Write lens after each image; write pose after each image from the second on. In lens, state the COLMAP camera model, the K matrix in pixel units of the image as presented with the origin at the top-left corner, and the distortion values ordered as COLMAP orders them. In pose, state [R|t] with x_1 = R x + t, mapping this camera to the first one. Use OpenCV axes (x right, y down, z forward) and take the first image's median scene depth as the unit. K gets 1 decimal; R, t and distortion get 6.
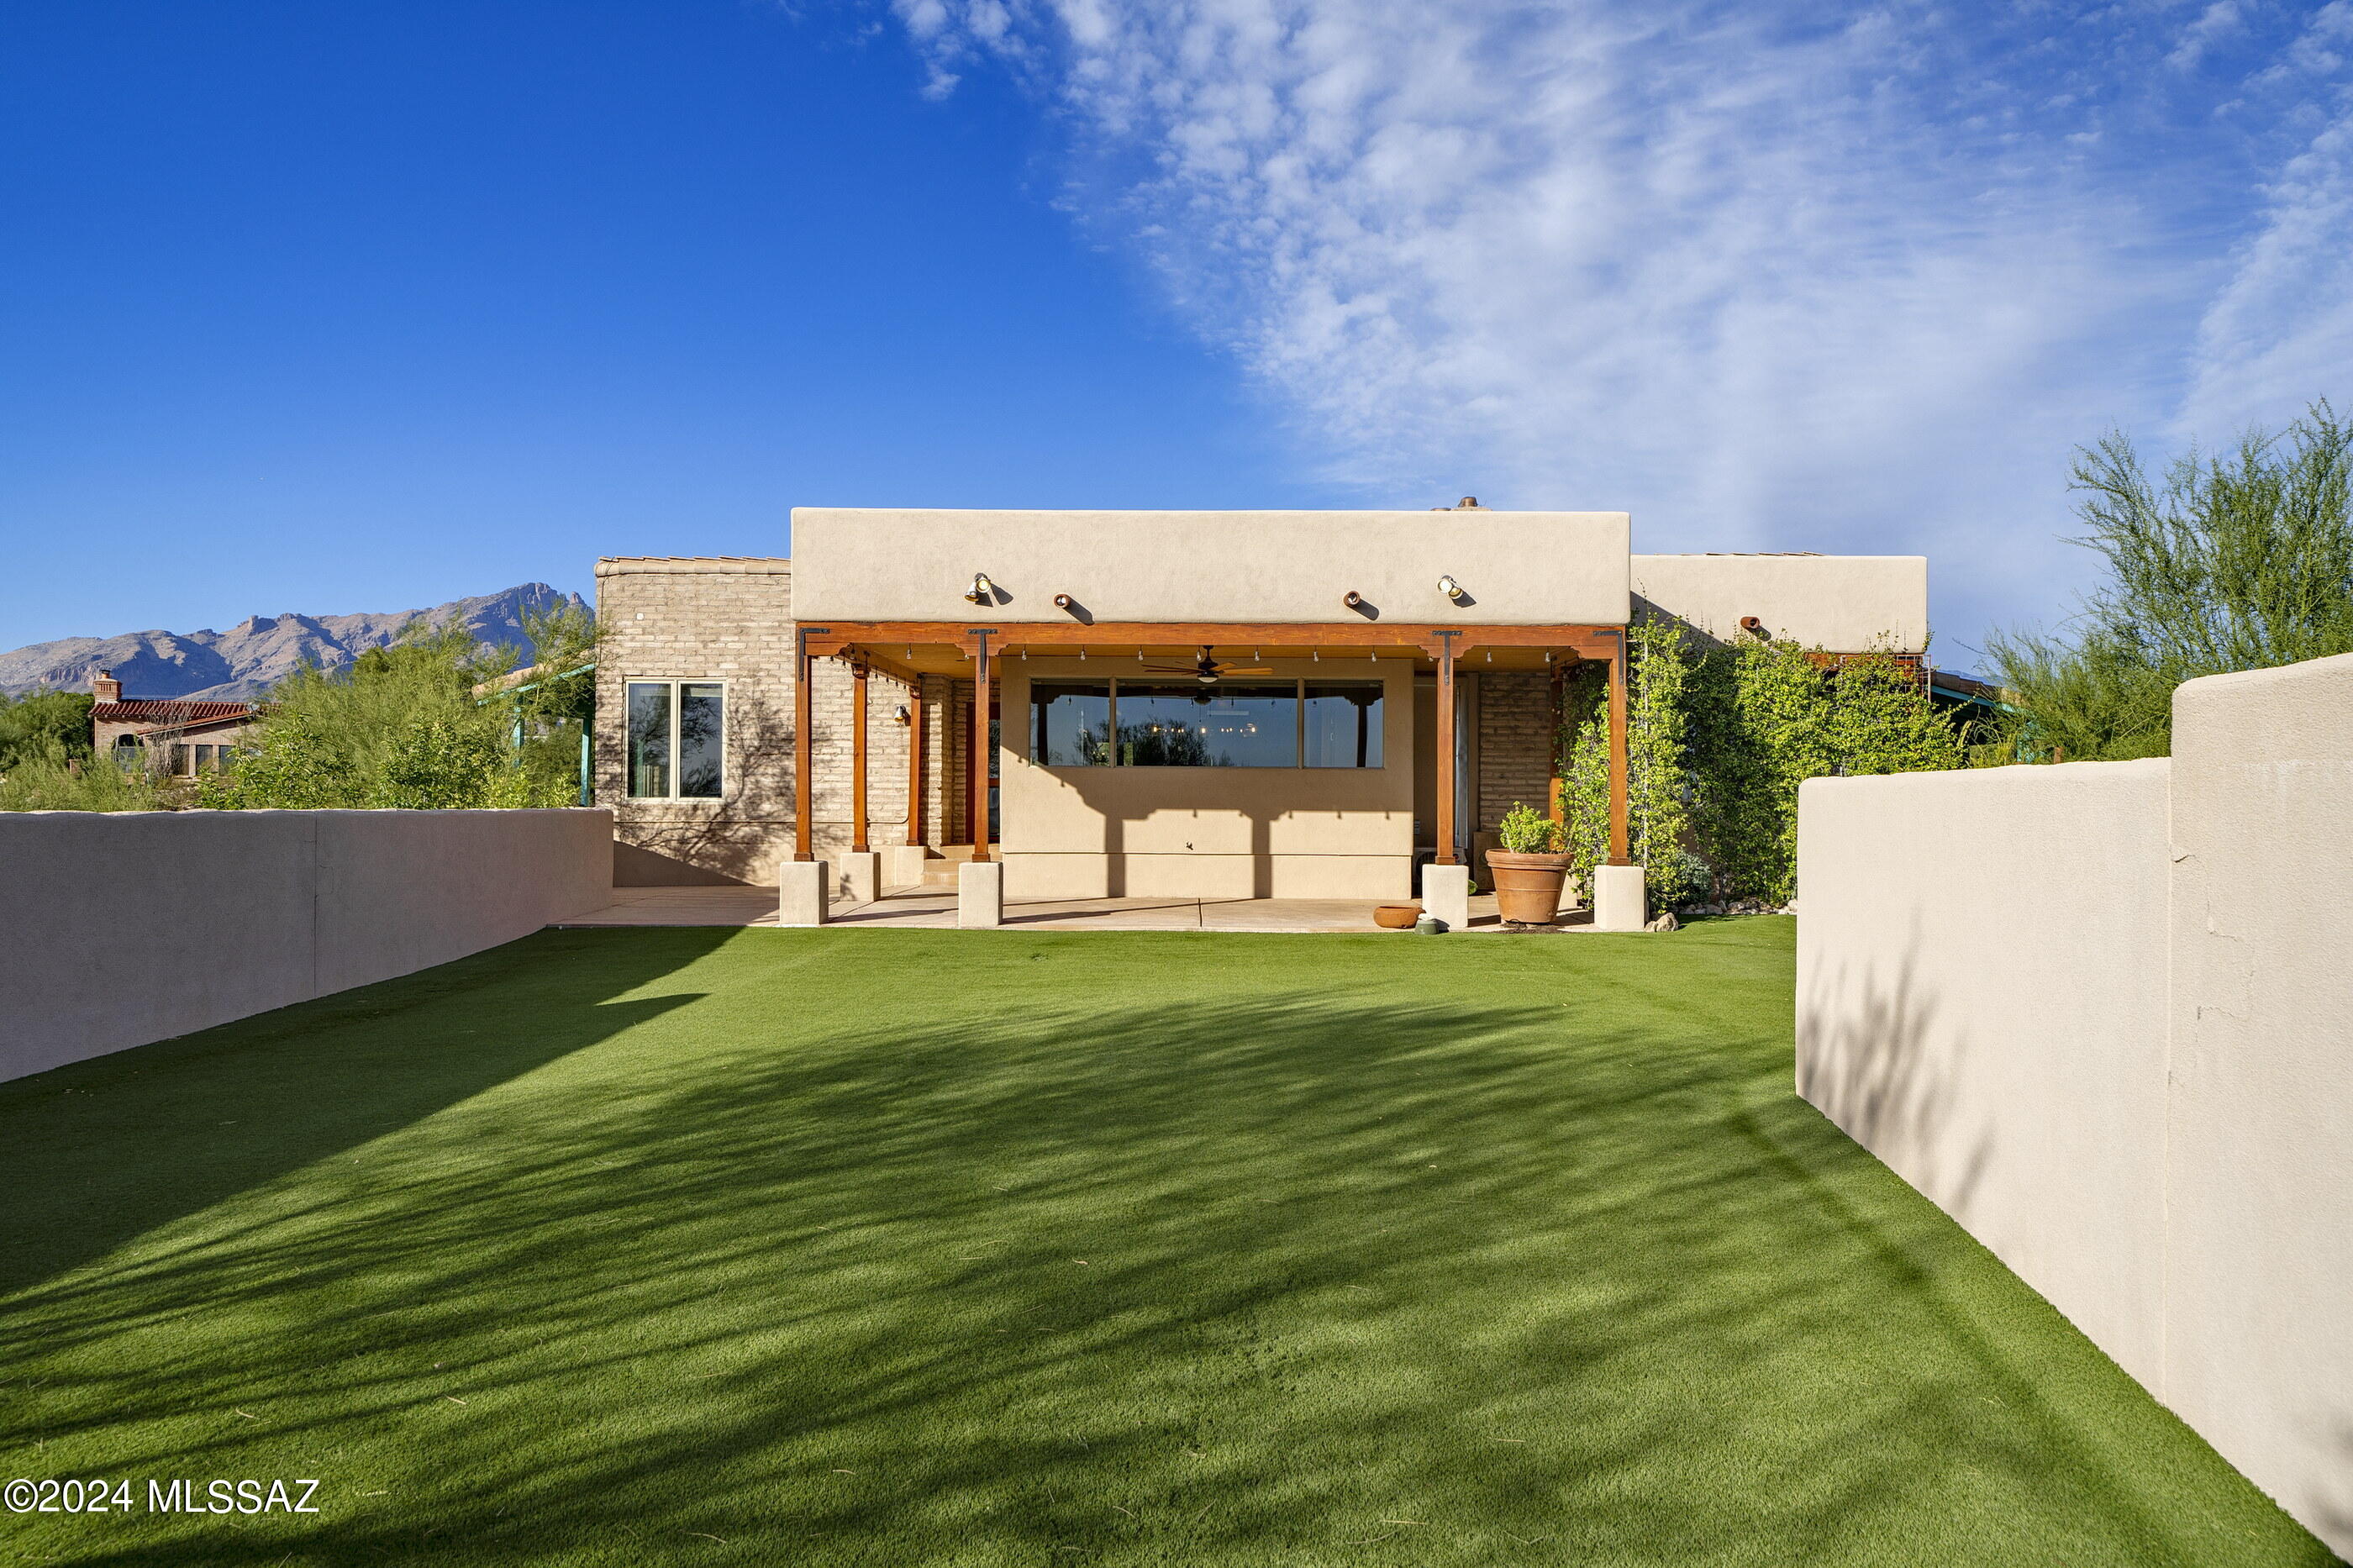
lens RADIAL K [[1584.2, 0, 1167.4], [0, 1584.2, 787.1], [0, 0, 1]] dist [0.005838, 0.002869]
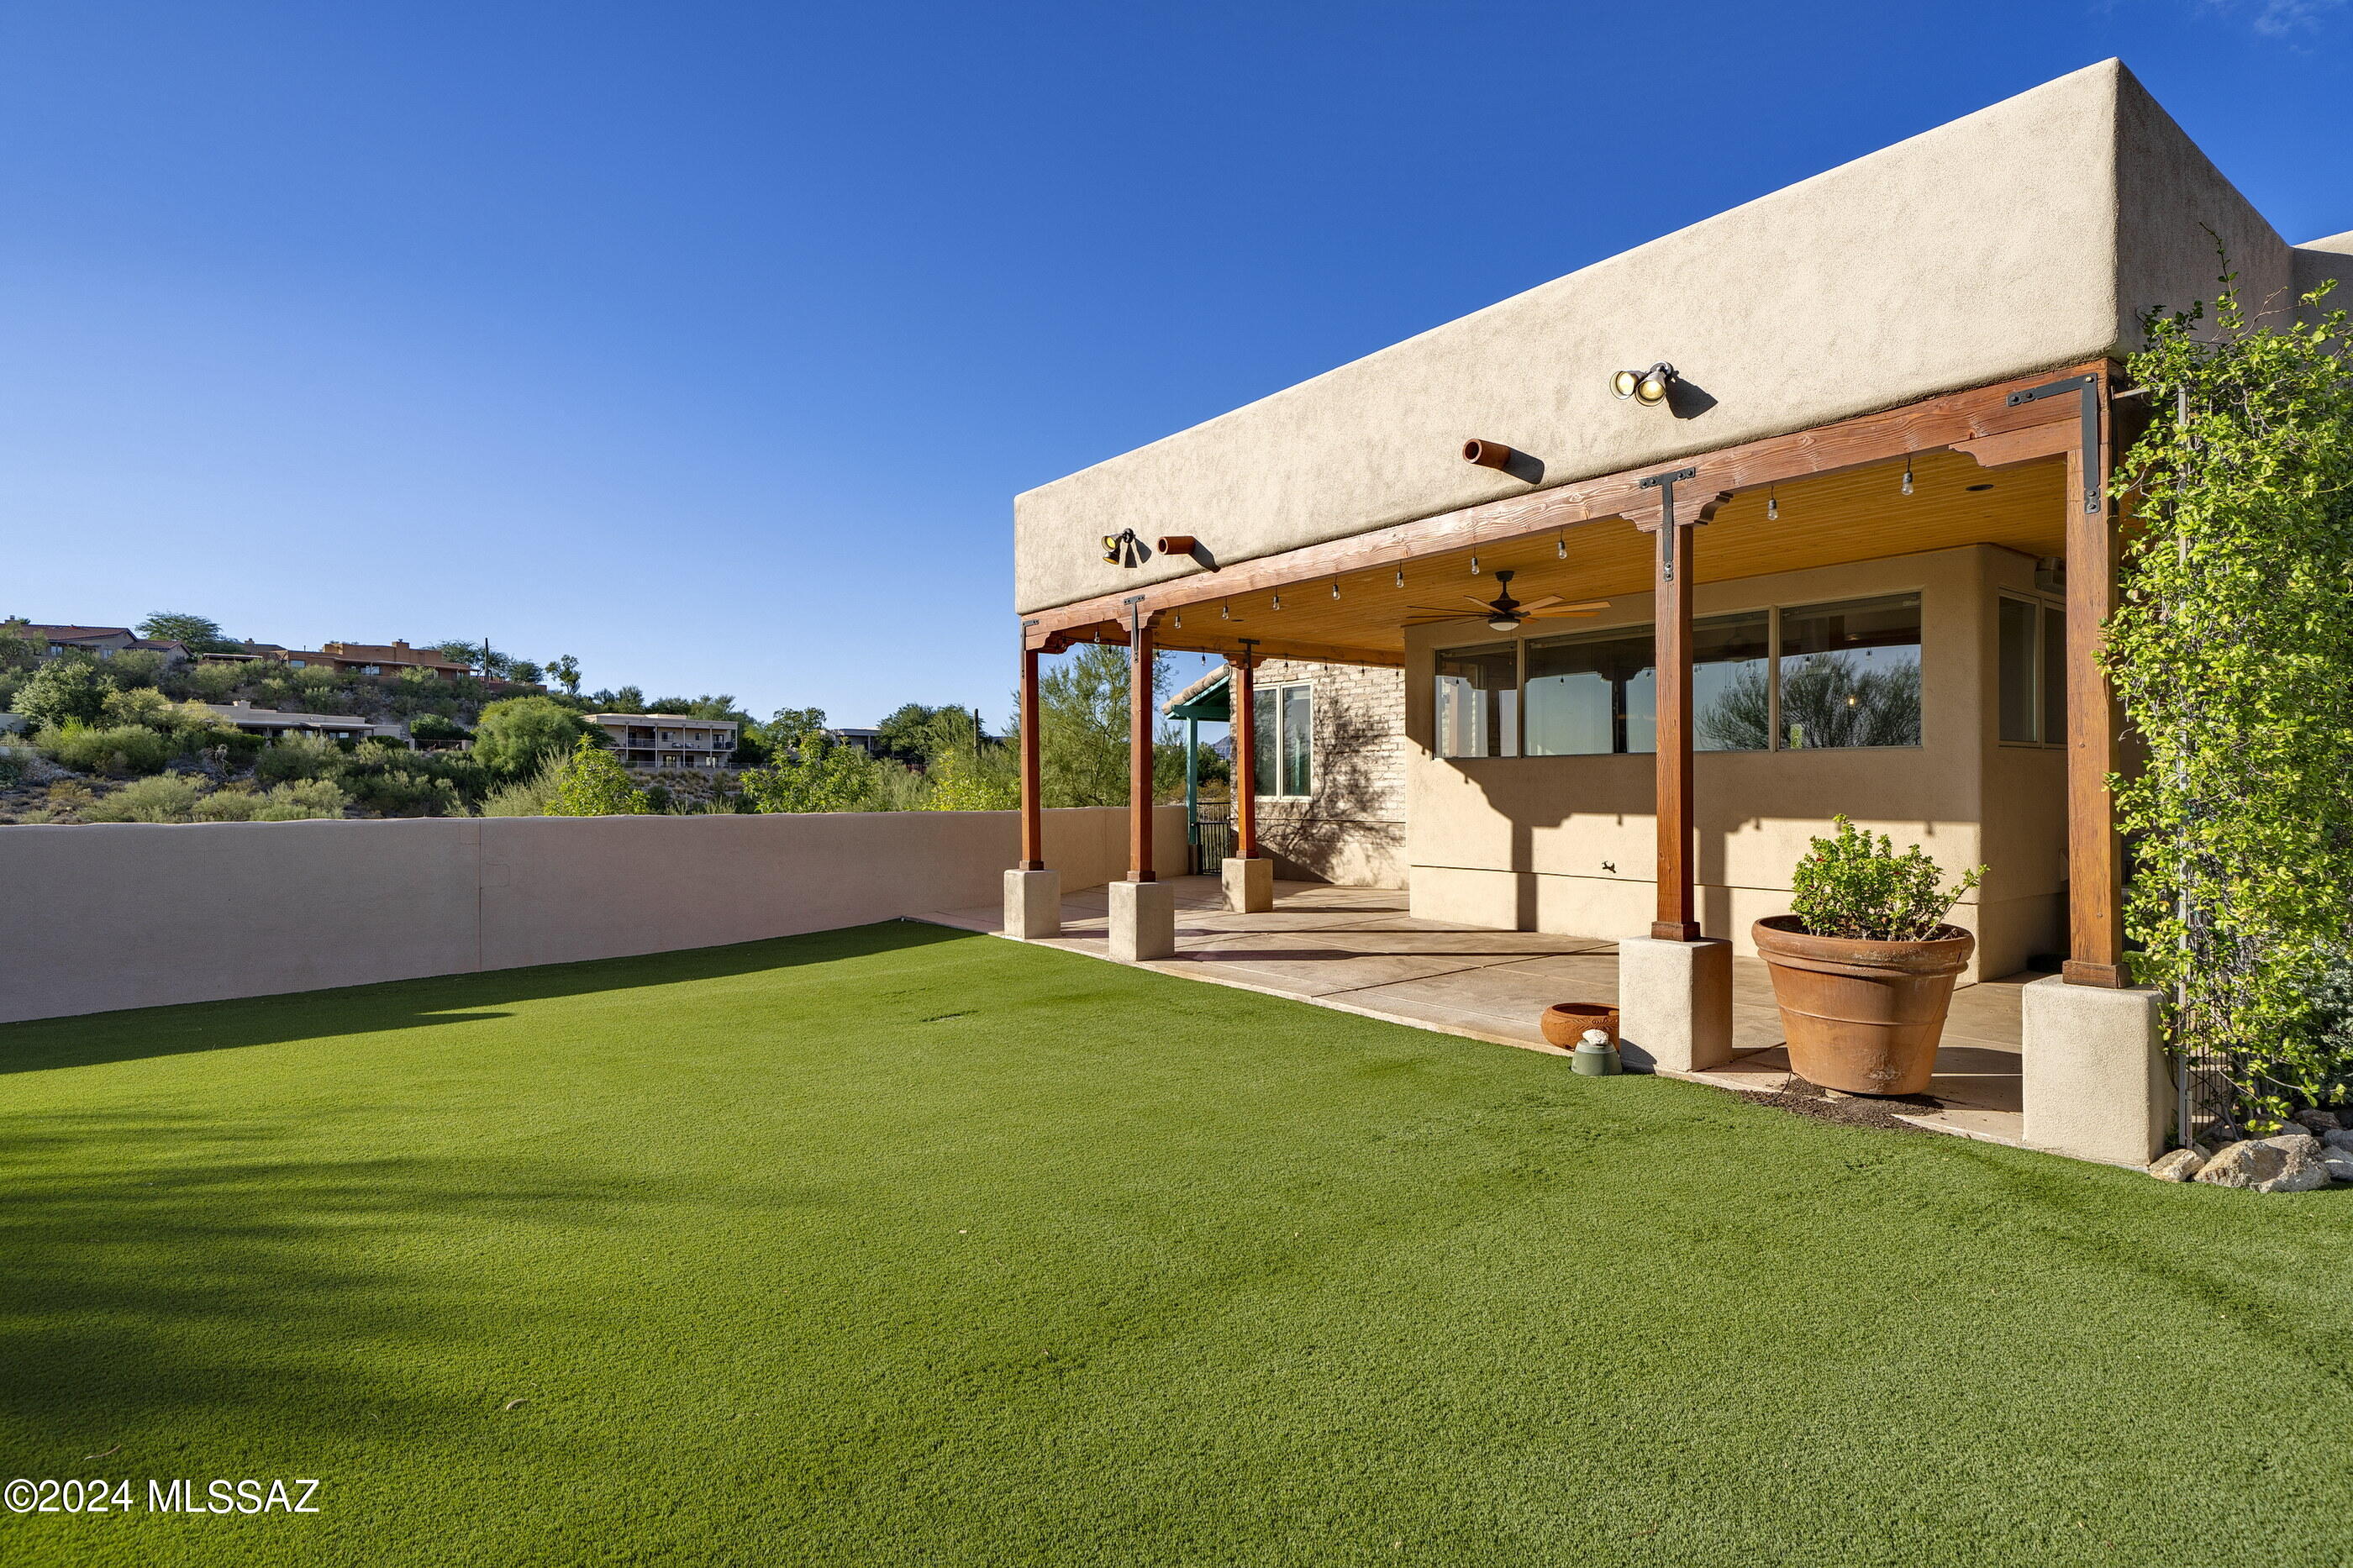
lens RADIAL K [[1173.7, 0, 1177.0], [0, 1173.7, 782.6], [0, 0, 1]] dist [-0.000926, -0.000048]
pose [[0.590024, -0.009050, -0.807335, 0.283472], [0.011645, 0.999929, -0.002699, -0.000654], [0.807302, -0.007808, 0.590087, 0.481076]]
